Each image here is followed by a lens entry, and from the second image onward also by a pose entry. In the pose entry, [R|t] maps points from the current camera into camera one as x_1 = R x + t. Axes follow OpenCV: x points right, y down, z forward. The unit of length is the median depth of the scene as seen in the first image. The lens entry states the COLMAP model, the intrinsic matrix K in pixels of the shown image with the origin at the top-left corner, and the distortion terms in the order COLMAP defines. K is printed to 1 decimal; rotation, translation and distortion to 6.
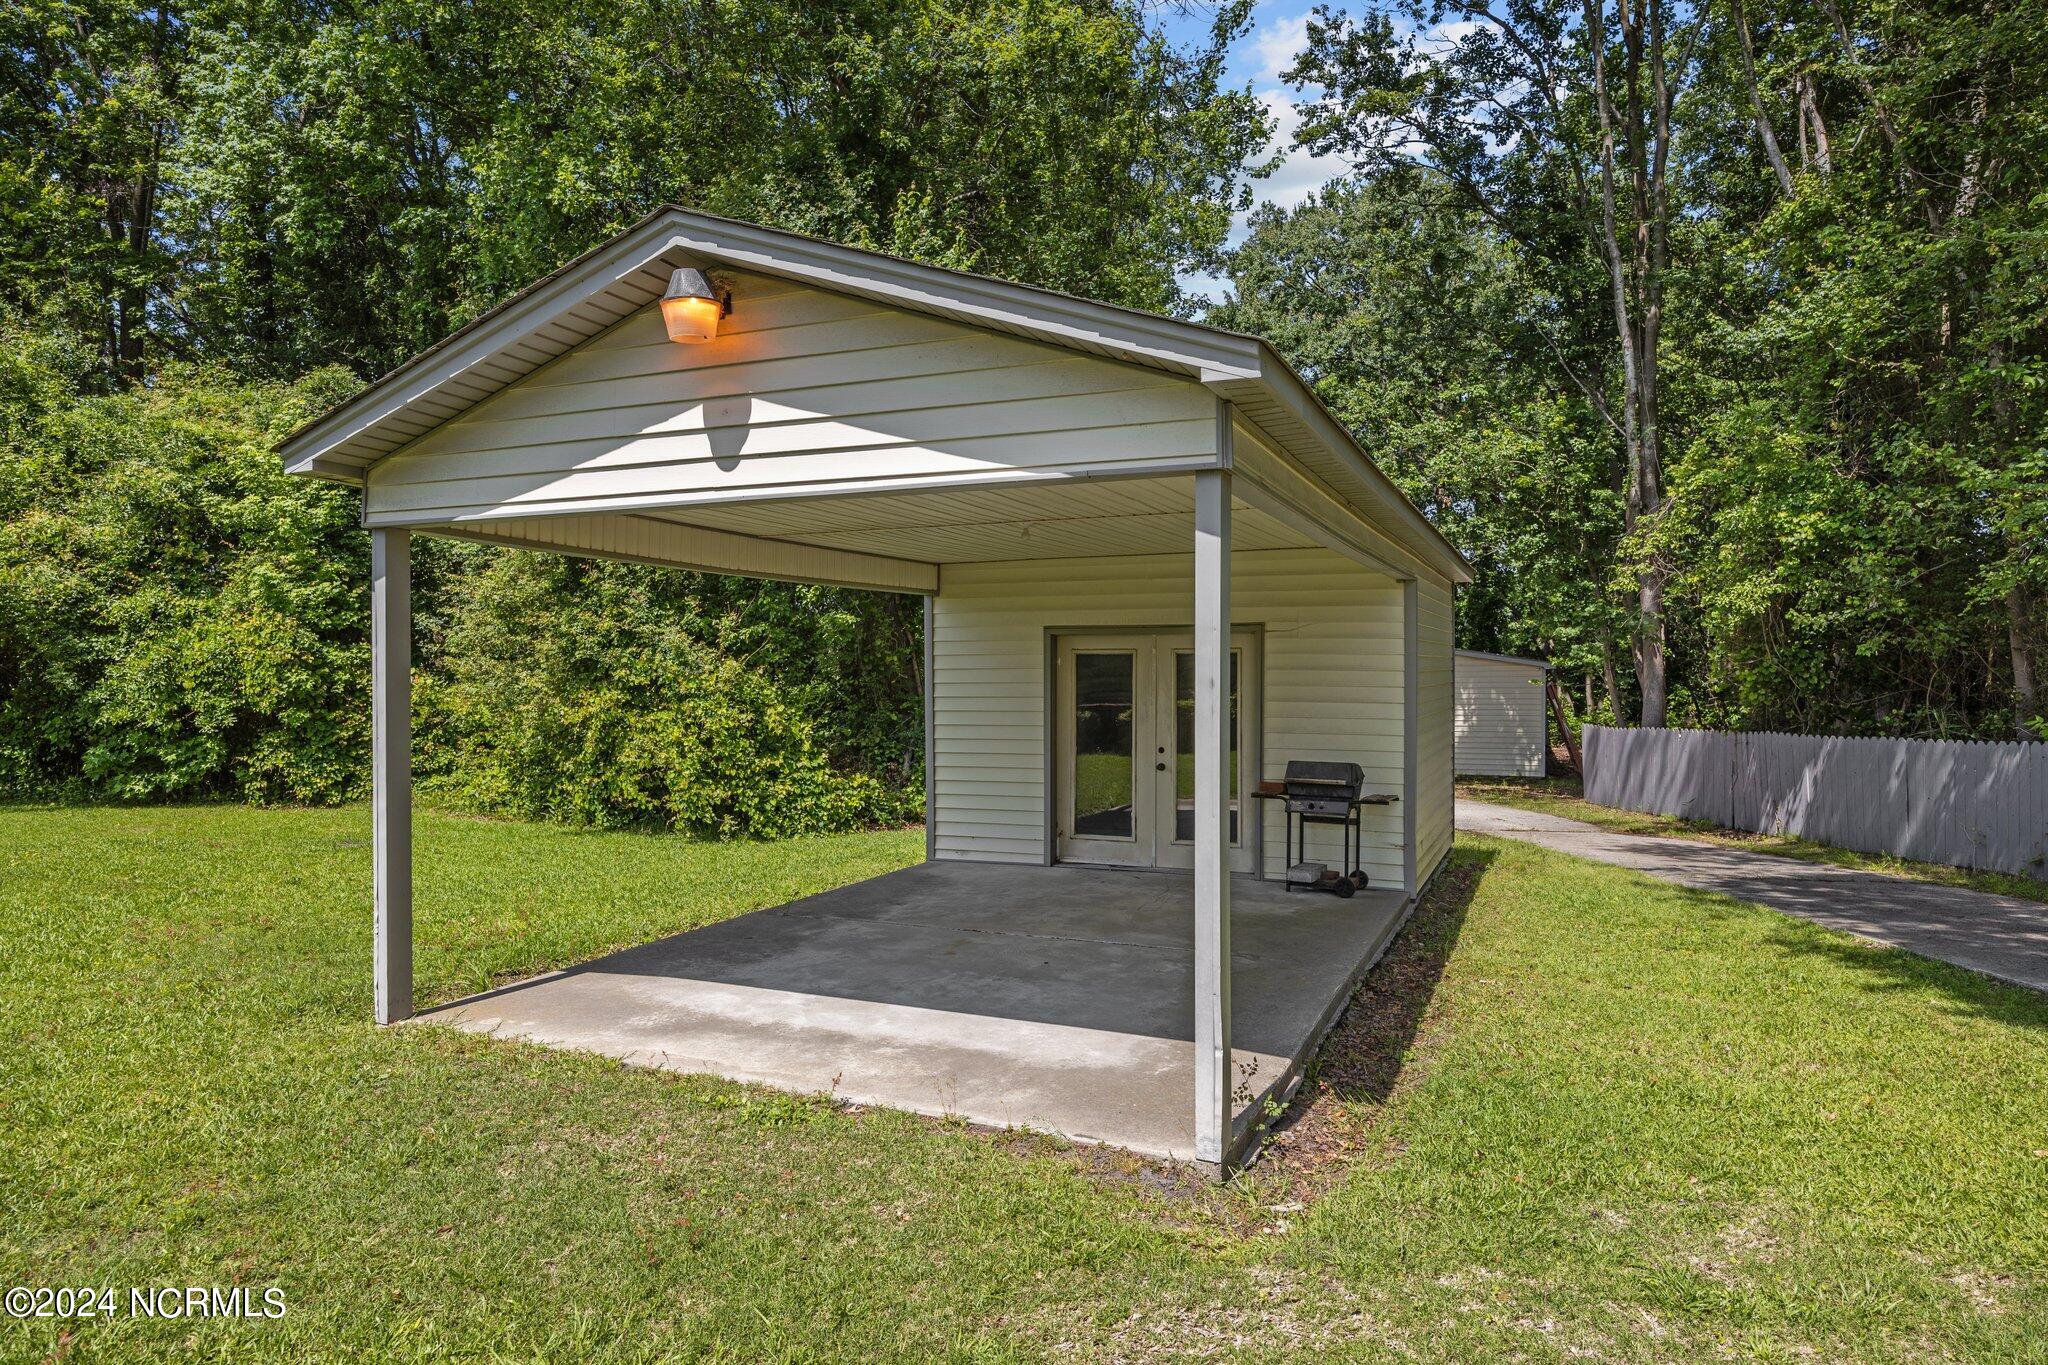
lens RADIAL K [[1219.5, 0, 1025.9], [0, 1219.5, 679.5], [0, 0, 1]] dist [-0.002594, -0.000311]
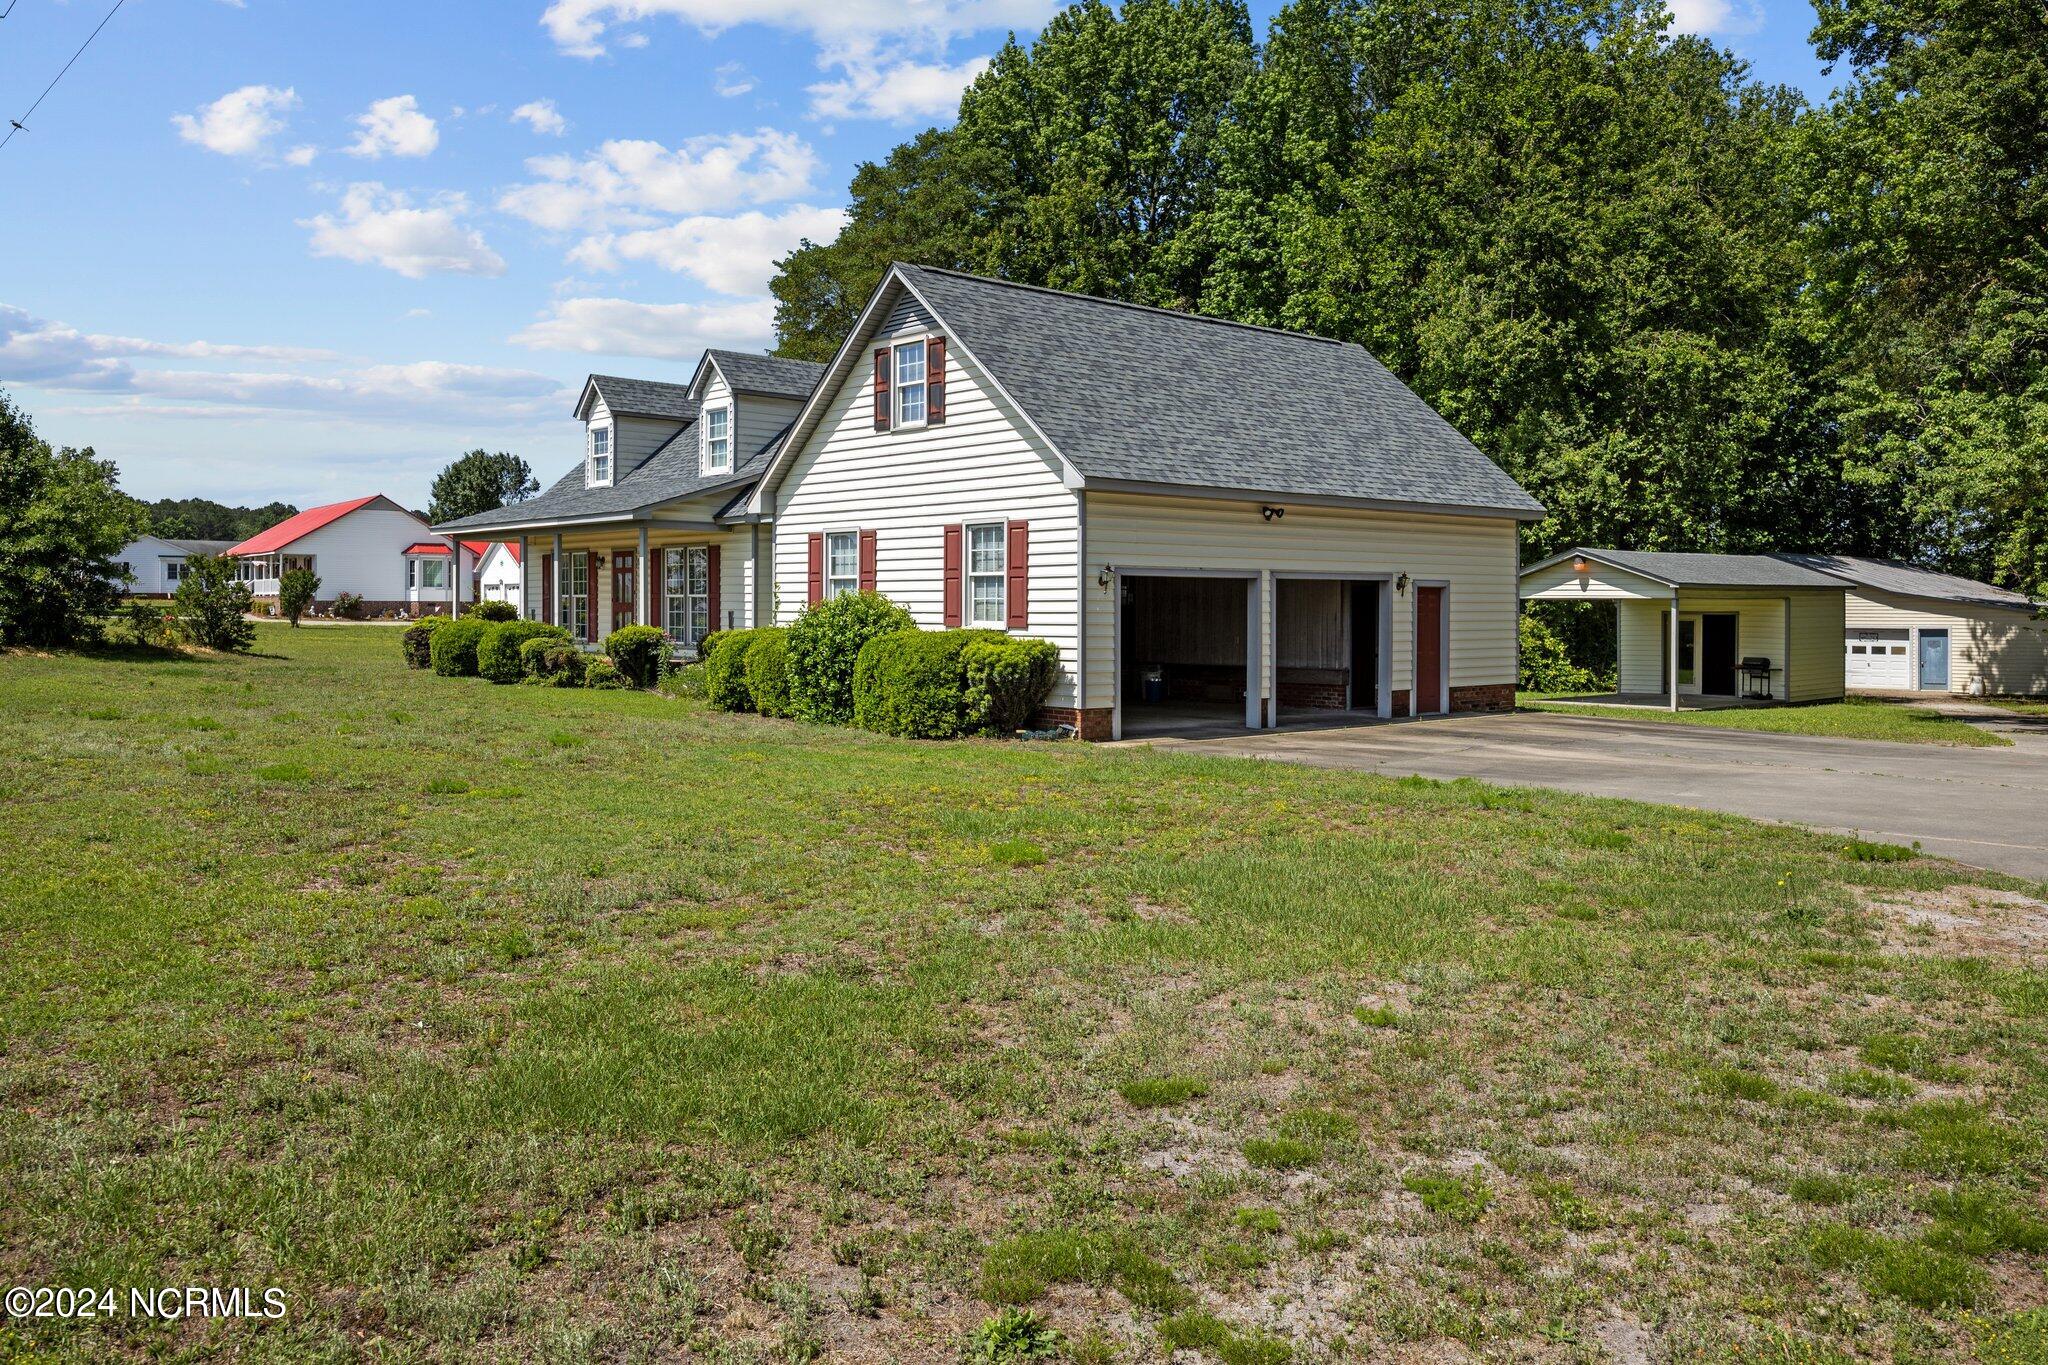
lens RADIAL K [[1569.2, 0, 1027.7], [0, 1569.2, 616.5], [0, 0, 1]] dist [-0.001705, -0.002031]
pose [[0.910627, 0.007622, -0.413158, 0.136204], [-0.006107, 0.999969, 0.004987, -0.030123], [0.413184, -0.002018, 0.910646, -2.257088]]
